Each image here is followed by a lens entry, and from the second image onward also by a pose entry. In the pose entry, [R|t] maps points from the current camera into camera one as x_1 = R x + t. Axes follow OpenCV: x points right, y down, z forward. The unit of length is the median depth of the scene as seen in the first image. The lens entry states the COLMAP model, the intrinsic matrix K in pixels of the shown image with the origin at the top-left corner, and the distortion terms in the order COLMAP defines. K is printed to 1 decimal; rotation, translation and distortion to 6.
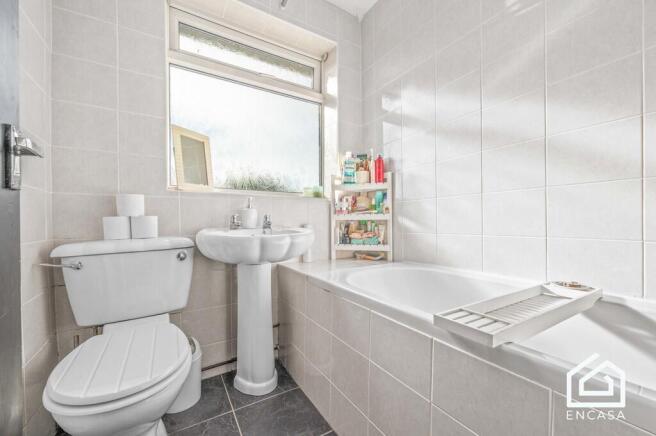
lens RADIAL K [[266.4, 0, 332.1], [0, 266.4, 221.4], [0, 0, 1]] dist [-0.000333, -0.000059]
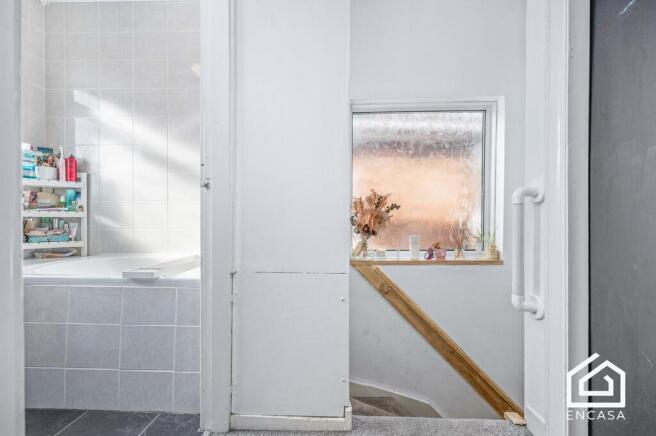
lens RADIAL K [[266.4, 0, 332.1], [0, 266.4, 221.4], [0, 0, 1]] dist [-0.000333, -0.000059]
pose [[0.561525, 0.007484, 0.827426, -0.105635], [-0.006999, 0.999966, -0.004295, 0.007648], [-0.827430, -0.003379, 0.561559, -0.411496]]
